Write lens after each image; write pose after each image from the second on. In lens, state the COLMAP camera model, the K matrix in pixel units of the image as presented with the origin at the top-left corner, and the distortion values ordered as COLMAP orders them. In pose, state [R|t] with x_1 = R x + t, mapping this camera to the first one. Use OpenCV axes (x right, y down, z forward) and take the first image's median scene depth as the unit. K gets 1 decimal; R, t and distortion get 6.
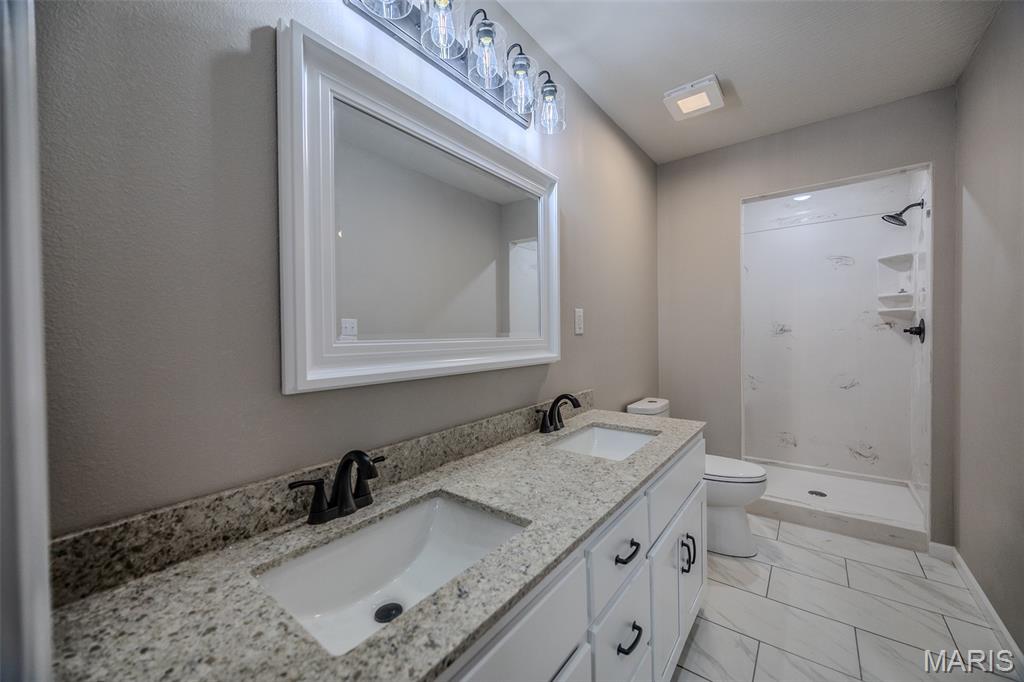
lens RADIAL K [[389.7, 0, 512.6], [0, 389.7, 341.7], [0, 0, 1]] dist [-0.001357, -0.000165]
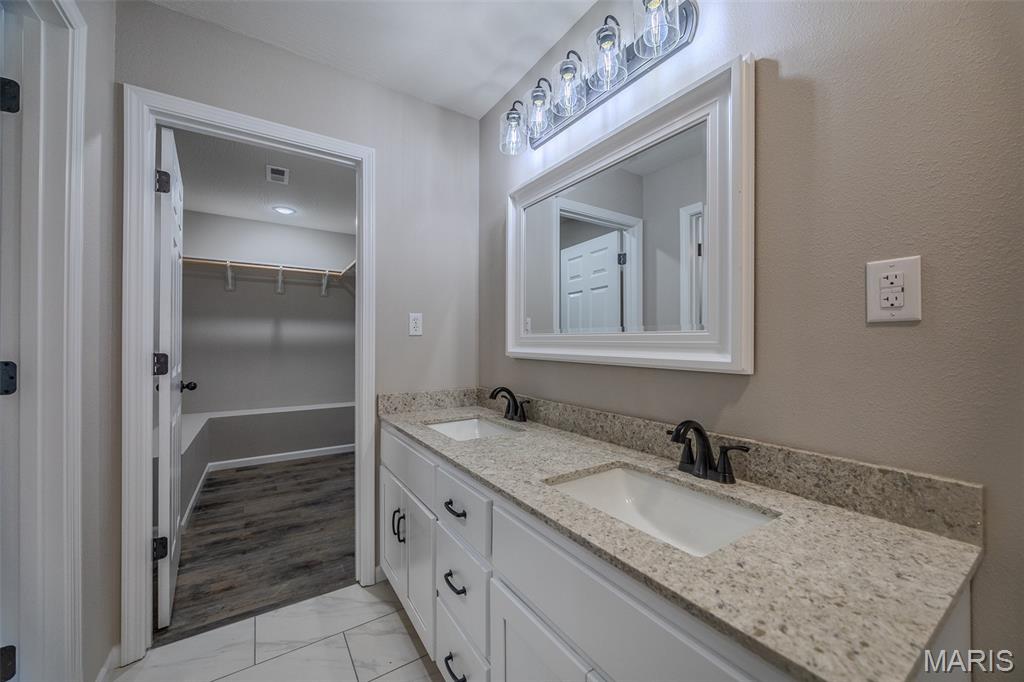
lens RADIAL K [[389.7, 0, 515.3], [0, 389.7, 339.6], [0, 0, 1]] dist [-0.001357, -0.000165]
pose [[-0.319758, 0.010809, -0.947438, 1.202136], [-0.016371, 0.999723, 0.016931, -0.003529], [0.947358, 0.020924, -0.319492, 1.361208]]
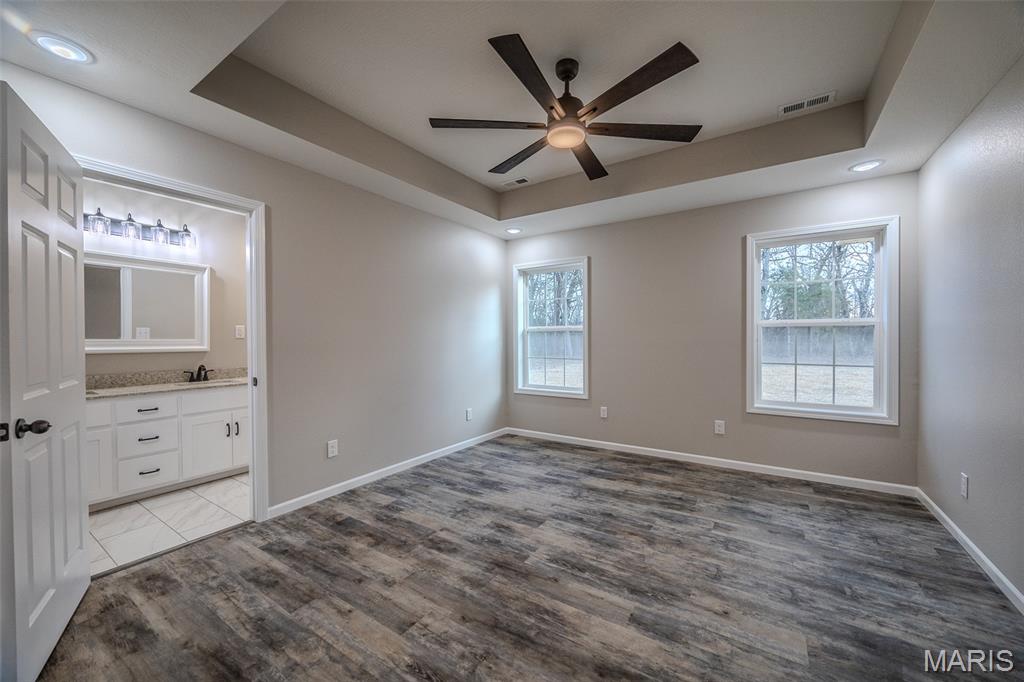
lens RADIAL K [[389.7, 0, 509.8], [0, 389.7, 339.6], [0, 0, 1]] dist [-0.001357, -0.000165]
pose [[0.997650, 0.013194, 0.067228, 2.544980], [-0.012028, 0.999771, -0.017715, 0.011261], [-0.067446, 0.016865, 0.997580, -1.957141]]
